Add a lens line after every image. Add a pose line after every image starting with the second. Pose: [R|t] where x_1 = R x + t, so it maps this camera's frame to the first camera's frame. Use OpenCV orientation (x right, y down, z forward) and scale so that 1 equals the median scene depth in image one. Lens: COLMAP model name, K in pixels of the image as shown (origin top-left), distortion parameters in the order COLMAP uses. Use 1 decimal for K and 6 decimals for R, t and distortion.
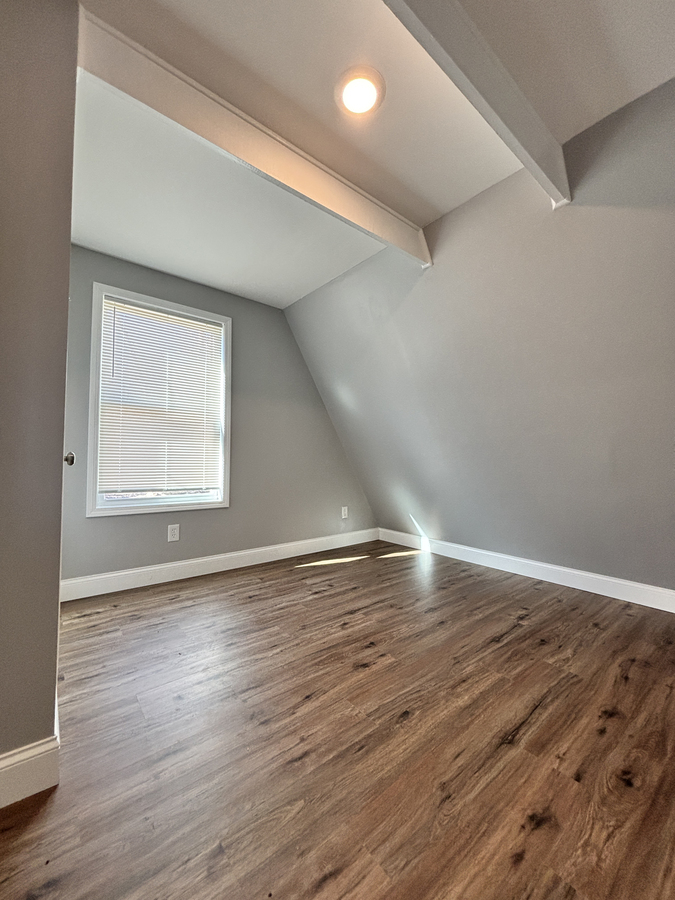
lens RADIAL K [[361.4, 0, 339.0], [0, 361.4, 451.4], [0, 0, 1]] dist [0.002442, -0.000411]
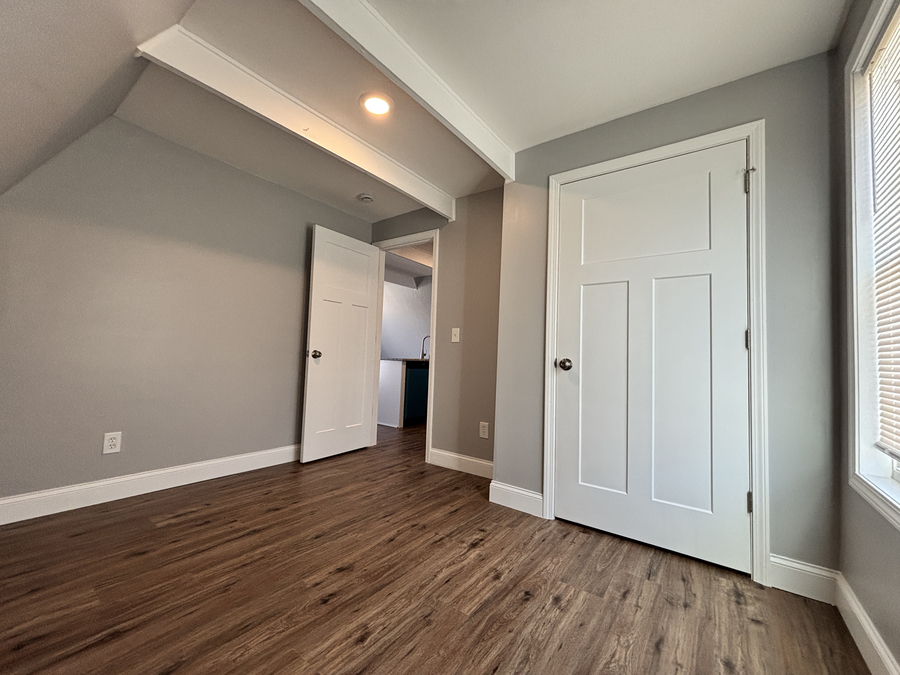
lens RADIAL K [[361.4, 0, 449.1], [0, 361.4, 334.8], [0, 0, 1]] dist [0.002442, -0.000411]
pose [[-0.968165, -0.060075, -0.242996, 0.061621], [-0.040357, 0.995535, -0.085326, 0.037995], [0.247037, -0.072803, -0.966267, 1.966990]]
